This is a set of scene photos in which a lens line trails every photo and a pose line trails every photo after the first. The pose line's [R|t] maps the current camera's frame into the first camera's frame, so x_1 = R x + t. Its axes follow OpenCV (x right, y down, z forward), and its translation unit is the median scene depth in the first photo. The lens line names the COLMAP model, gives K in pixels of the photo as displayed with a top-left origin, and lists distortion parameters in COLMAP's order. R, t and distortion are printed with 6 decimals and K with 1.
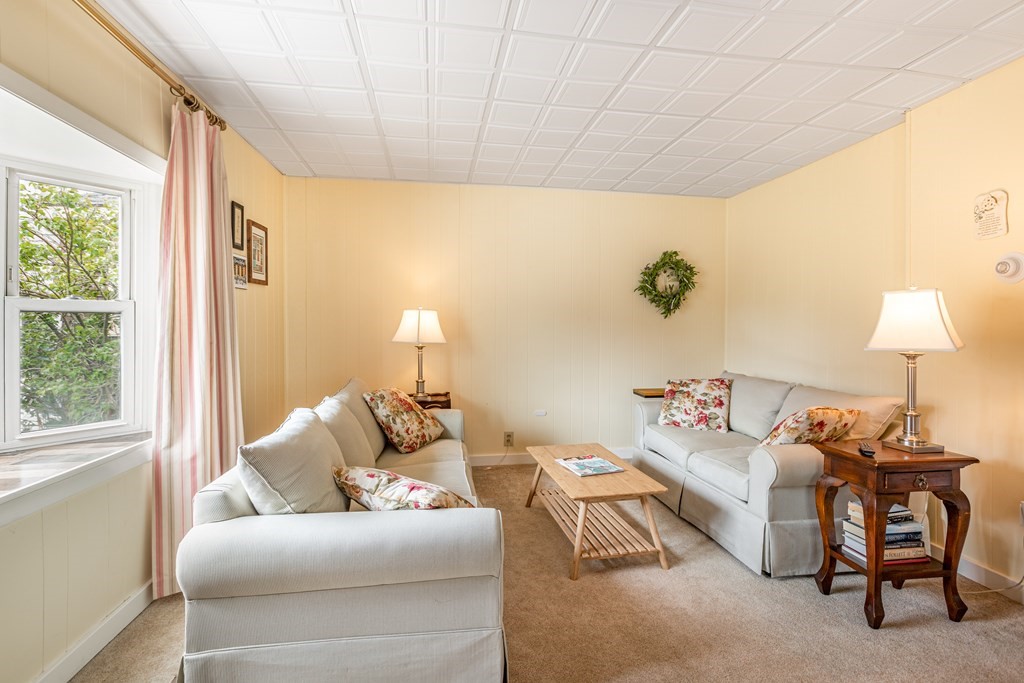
lens RADIAL K [[504.7, 0, 514.2], [0, 504.7, 328.9], [0, 0, 1]] dist [-0.000147, -0.000276]
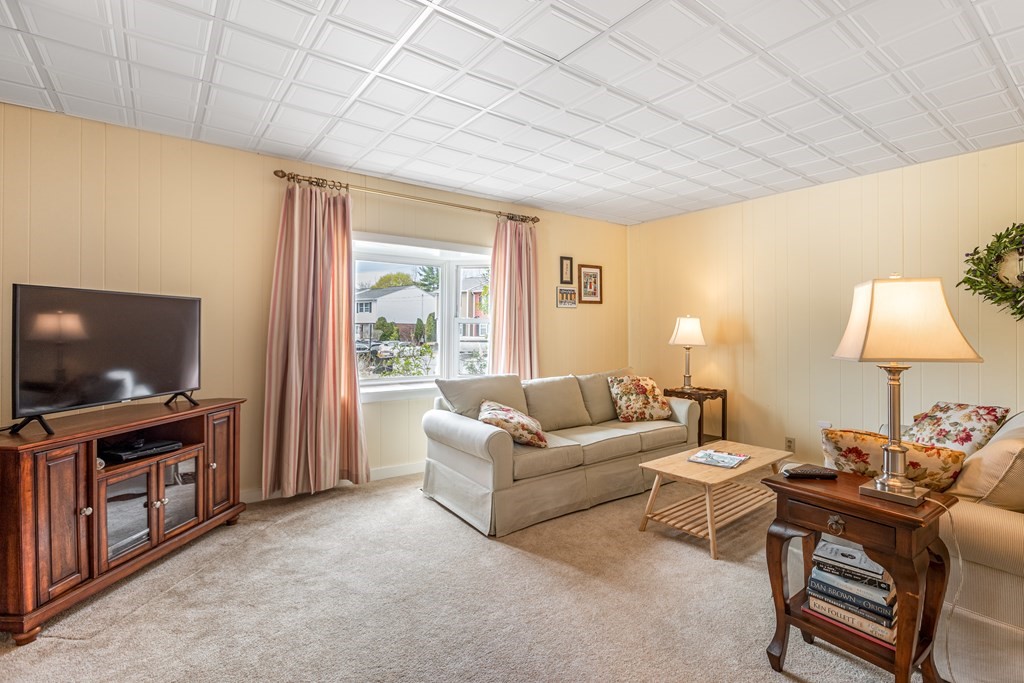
lens RADIAL K [[467.9, 0, 512.3], [0, 467.9, 322.7], [0, 0, 1]] dist [-0.004249, -0.001034]
pose [[0.467790, -0.012168, -0.883756, 0.739401], [-0.011008, 0.999747, -0.019592, 0.002336], [0.883771, 0.018893, 0.467538, 0.117927]]
